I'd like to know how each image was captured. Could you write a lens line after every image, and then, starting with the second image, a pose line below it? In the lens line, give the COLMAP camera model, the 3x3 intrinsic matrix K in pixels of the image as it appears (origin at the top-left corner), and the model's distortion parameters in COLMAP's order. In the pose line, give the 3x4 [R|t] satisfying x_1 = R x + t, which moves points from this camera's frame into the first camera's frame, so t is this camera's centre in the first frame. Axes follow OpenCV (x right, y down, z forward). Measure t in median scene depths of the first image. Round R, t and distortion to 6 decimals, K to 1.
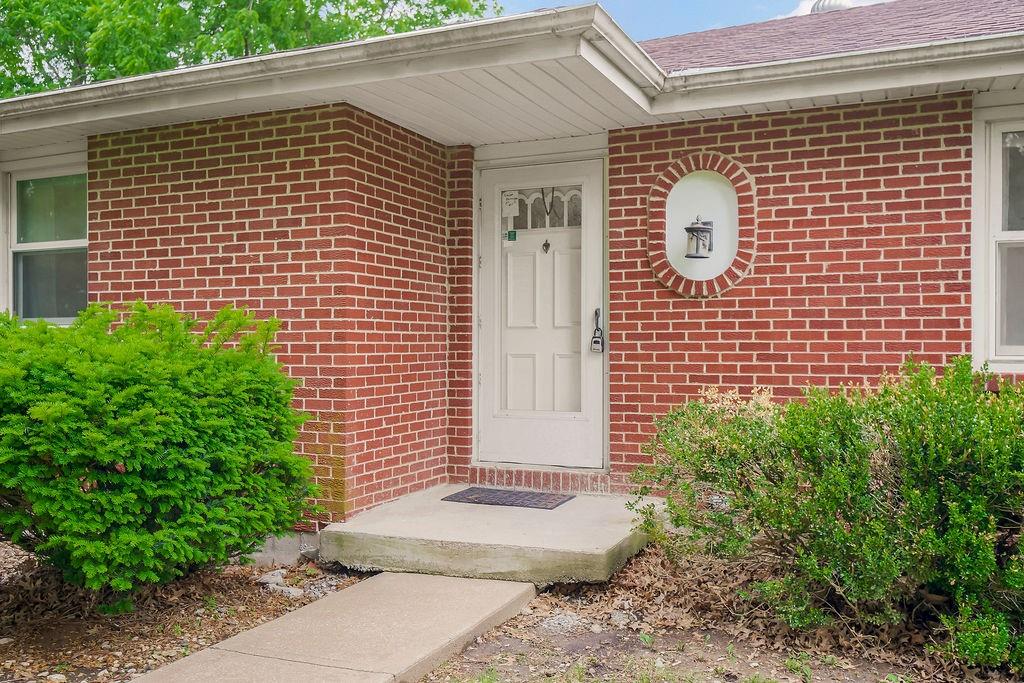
lens RADIAL K [[889.3, 0, 511.9], [0, 889.3, 342.4], [0, 0, 1]] dist [0.004878, -0.000025]
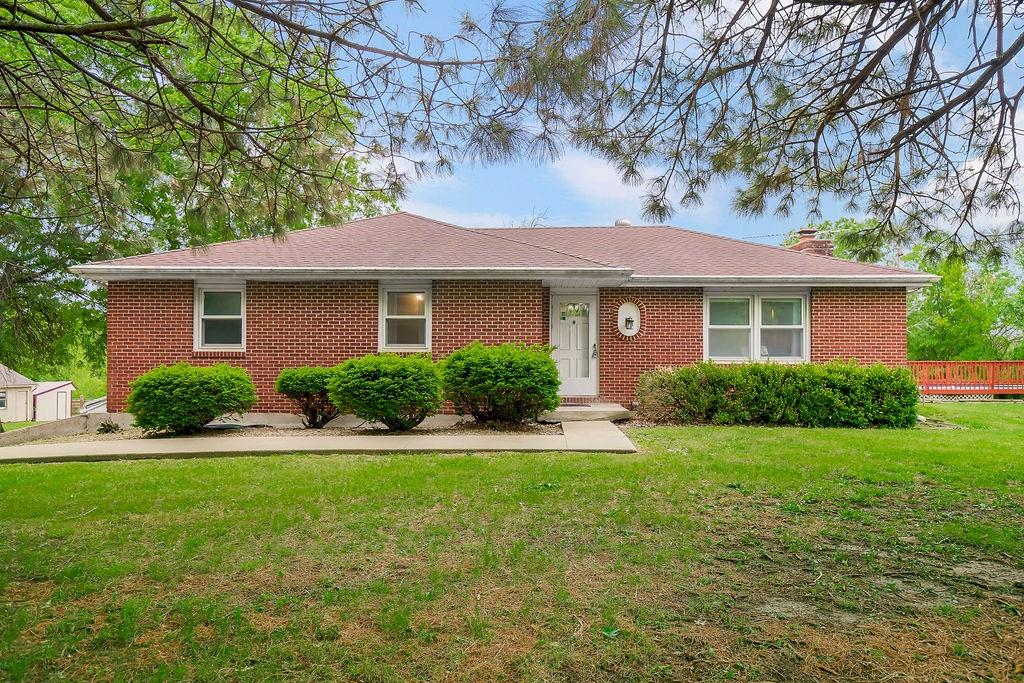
lens RADIAL K [[724.4, 0, 513.3], [0, 724.4, 342.5], [0, 0, 1]] dist [-0.001043, -0.000041]
pose [[0.919407, 0.013840, 0.393065, -1.218562], [-0.005613, 0.999741, -0.022071, 0.015988], [-0.393268, 0.018086, 0.919246, -1.276058]]
